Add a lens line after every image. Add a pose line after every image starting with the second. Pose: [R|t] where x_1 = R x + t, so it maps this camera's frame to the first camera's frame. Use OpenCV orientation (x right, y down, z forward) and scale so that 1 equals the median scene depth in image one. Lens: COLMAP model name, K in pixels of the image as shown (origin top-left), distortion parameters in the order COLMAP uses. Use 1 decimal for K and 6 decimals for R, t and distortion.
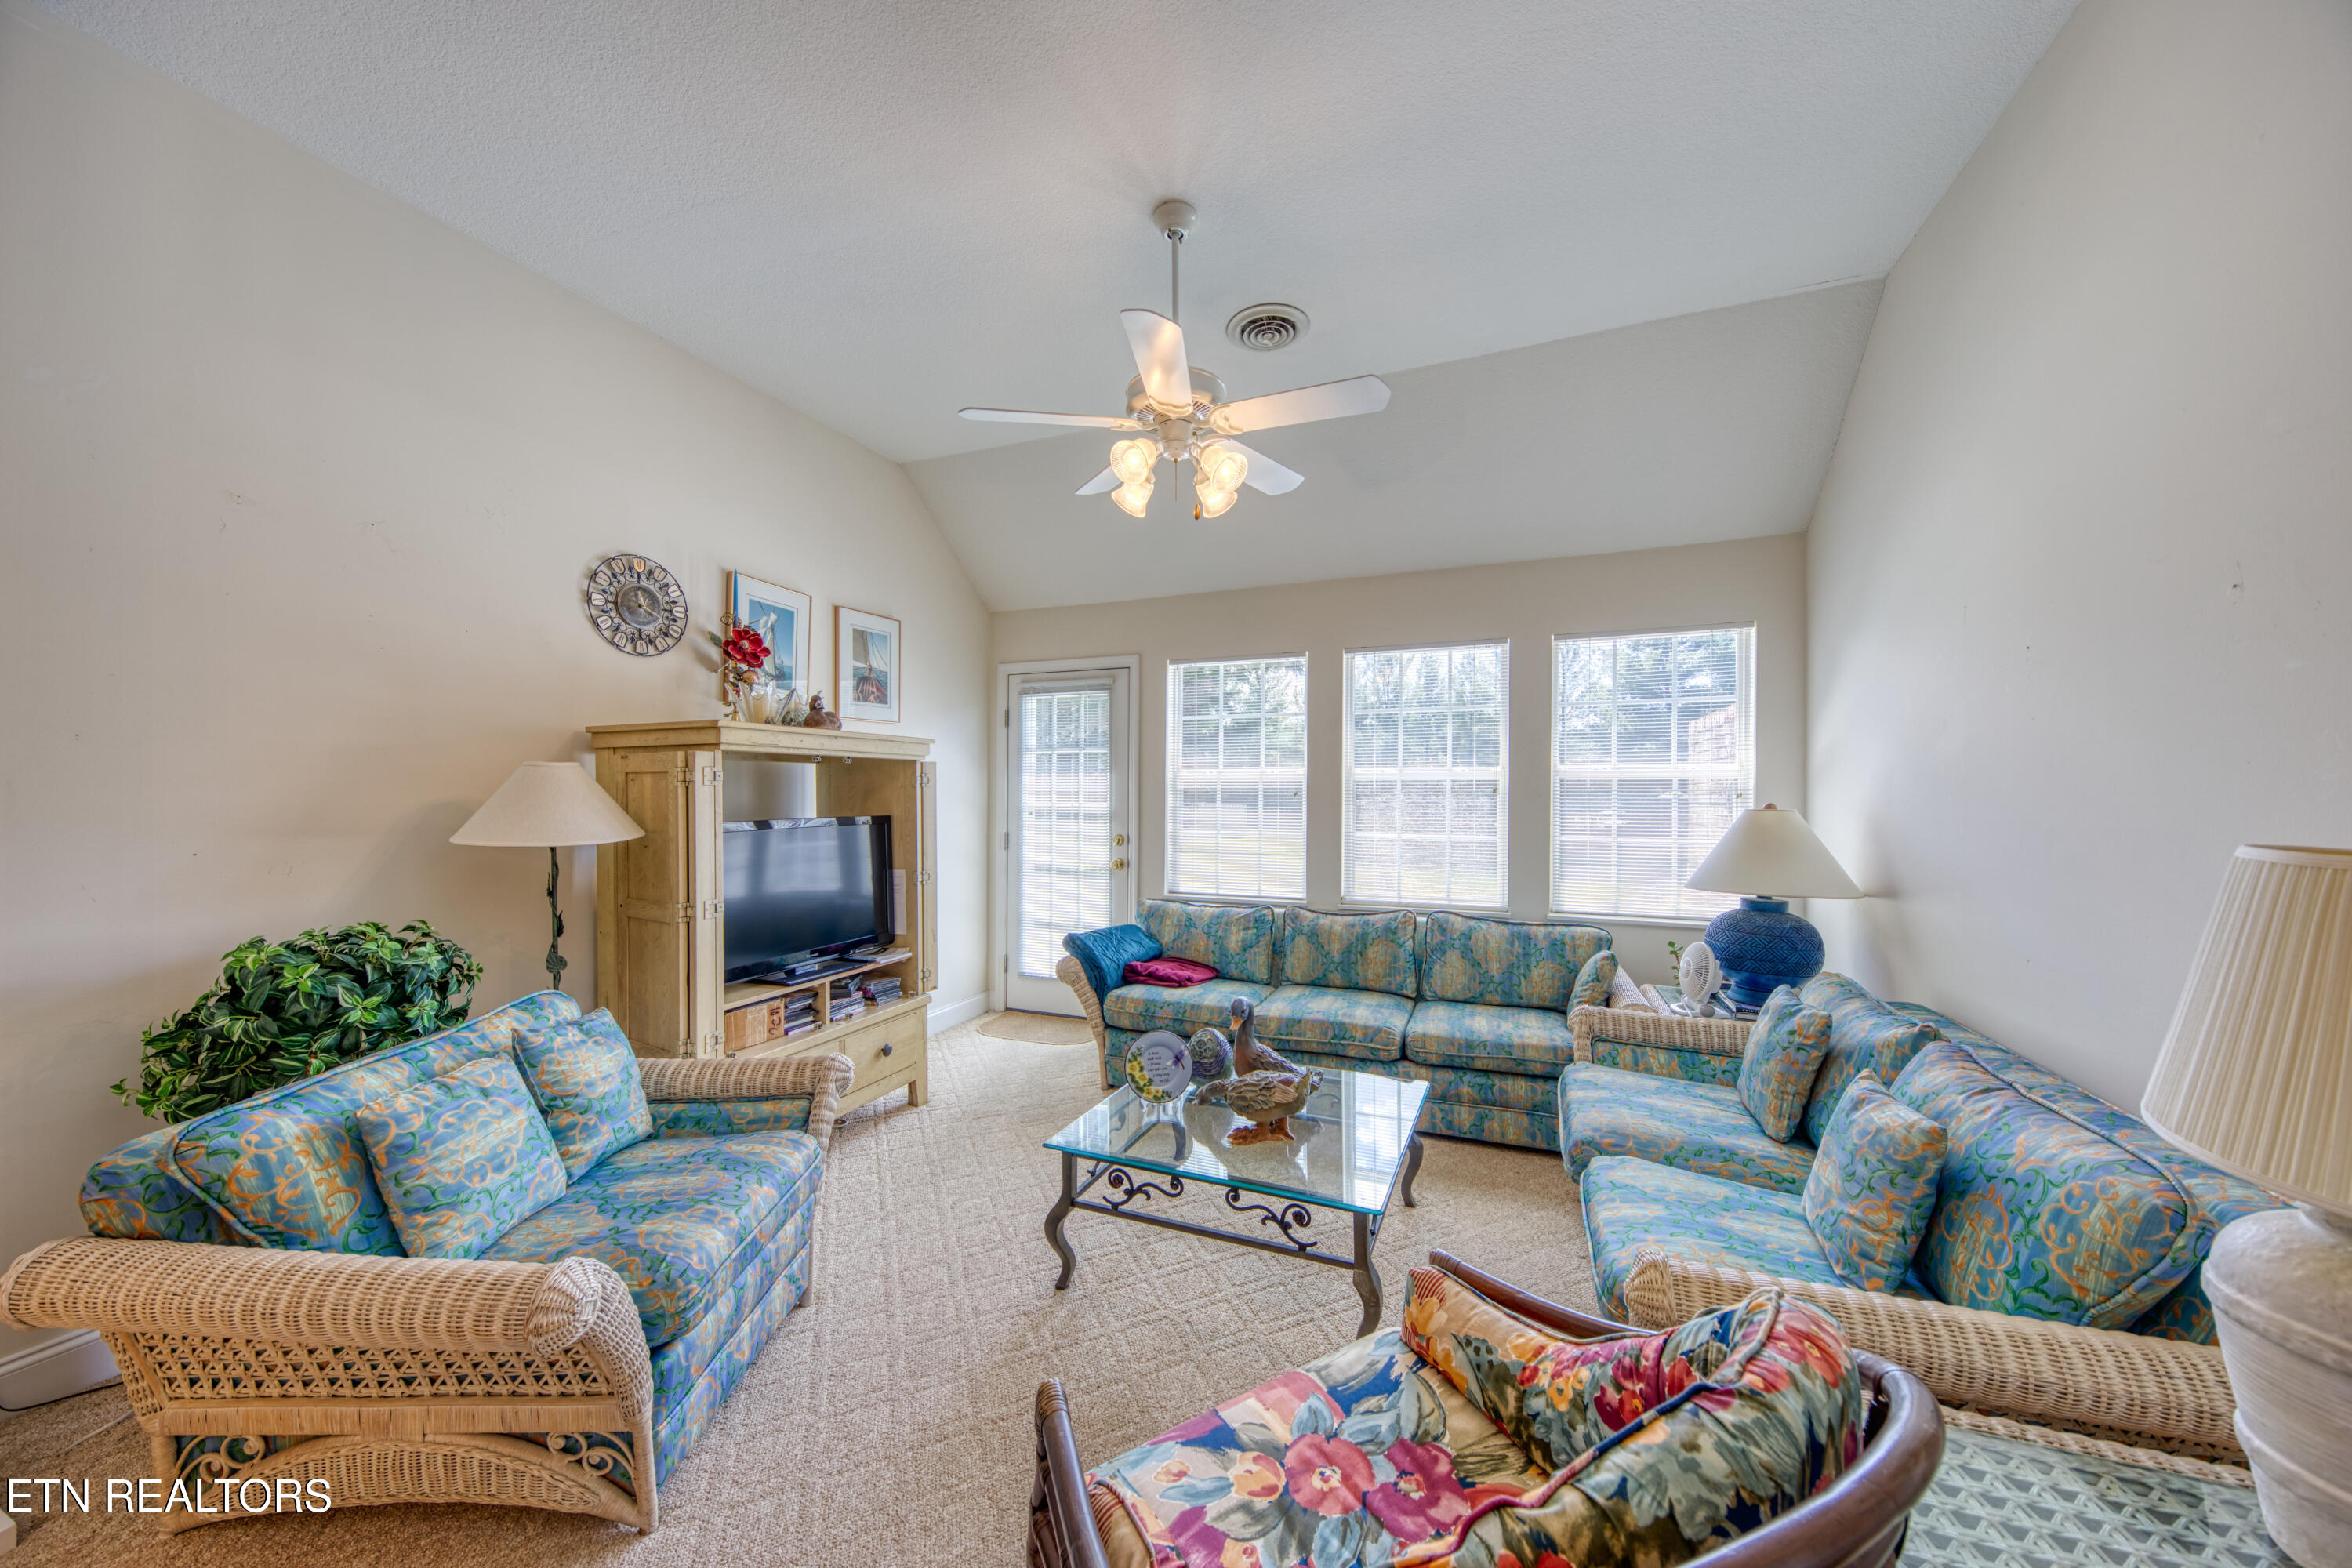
lens RADIAL K [[807.4, 0, 1177.4], [0, 807.4, 790.2], [0, 0, 1]] dist [0.011266, 0.000010]
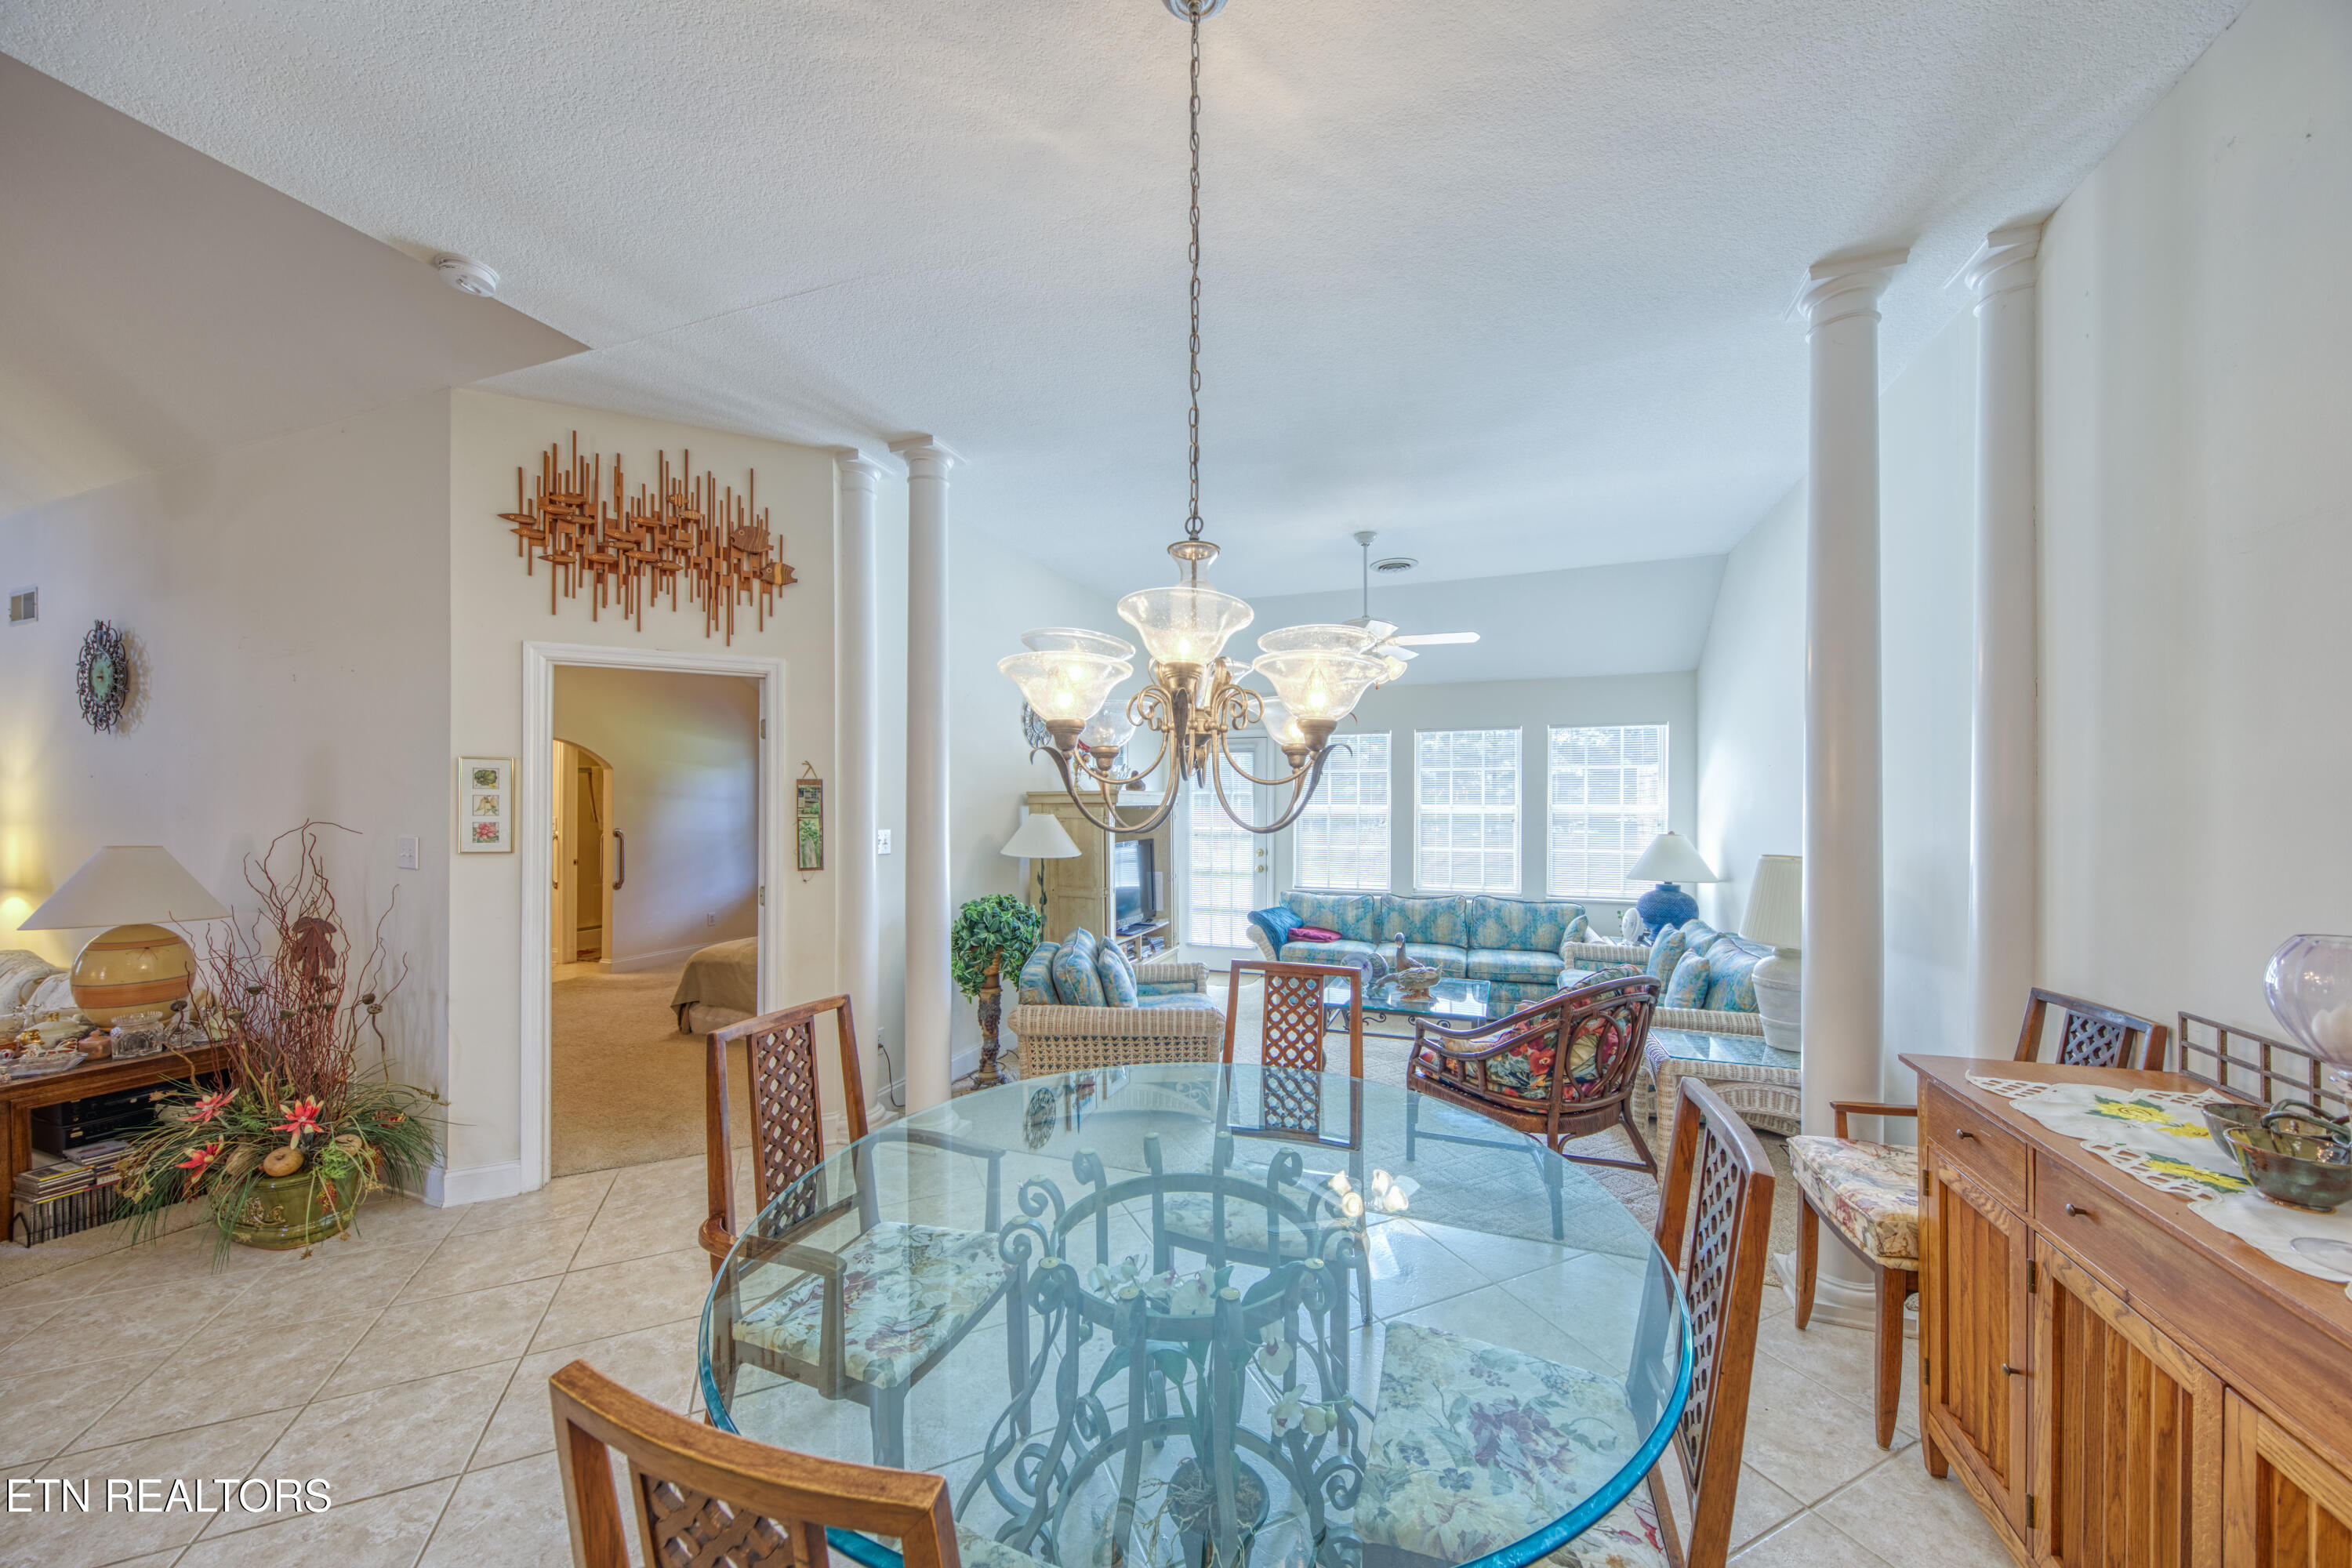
lens RADIAL K [[812.2, 0, 1170.6], [0, 812.2, 804.6], [0, 0, 1]] dist [0.001965, -0.000075]
pose [[0.999746, -0.003114, 0.022319, -0.353733], [0.003036, 0.999989, 0.003542, -0.043504], [-0.022330, -0.003474, 0.999745, -0.654022]]
